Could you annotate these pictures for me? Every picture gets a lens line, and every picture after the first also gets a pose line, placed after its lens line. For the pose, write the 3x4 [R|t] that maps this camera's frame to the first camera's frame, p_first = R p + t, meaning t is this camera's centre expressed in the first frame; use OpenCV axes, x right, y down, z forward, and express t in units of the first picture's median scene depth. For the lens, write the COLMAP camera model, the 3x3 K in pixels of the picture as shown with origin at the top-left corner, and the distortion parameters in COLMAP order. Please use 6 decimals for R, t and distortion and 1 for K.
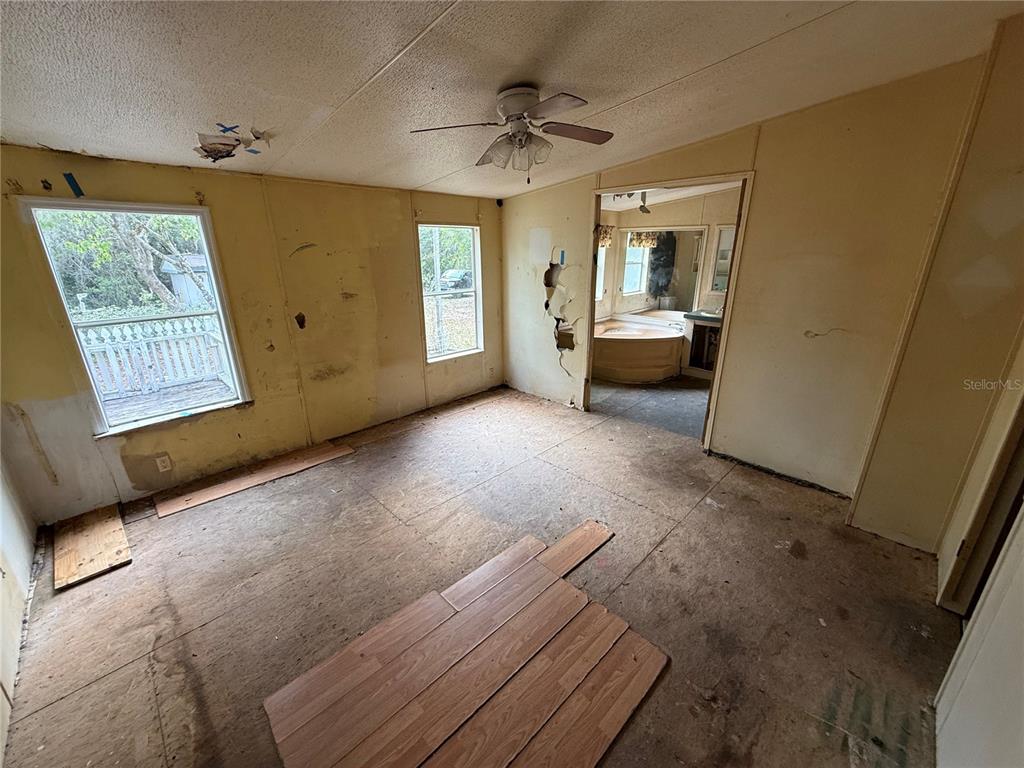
lens RADIAL K [[411.9, 0, 511.3], [0, 411.9, 382.8], [0, 0, 1]] dist [-0.001678, -0.000070]
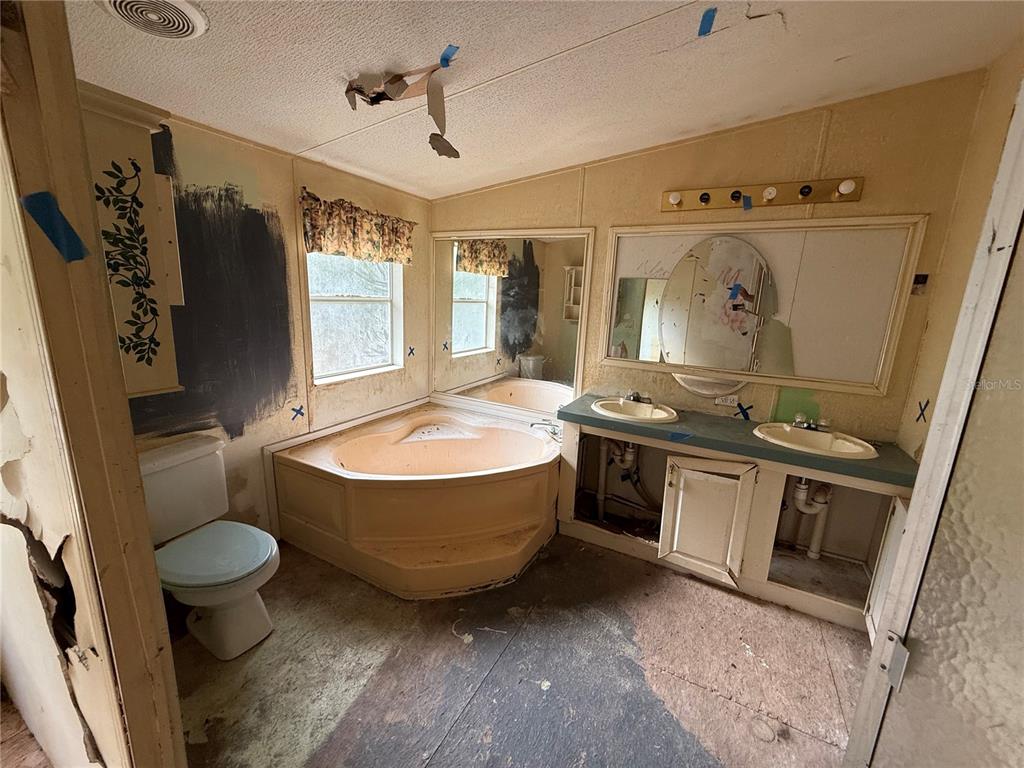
lens RADIAL K [[411.9, 0, 512.8], [0, 411.9, 382.9], [0, 0, 1]] dist [-0.001678, -0.000070]
pose [[0.957569, -0.015086, 0.287810, 0.198243], [0.043510, 0.994750, -0.092621, -0.129047], [-0.284901, 0.101213, 0.953198, 0.476224]]
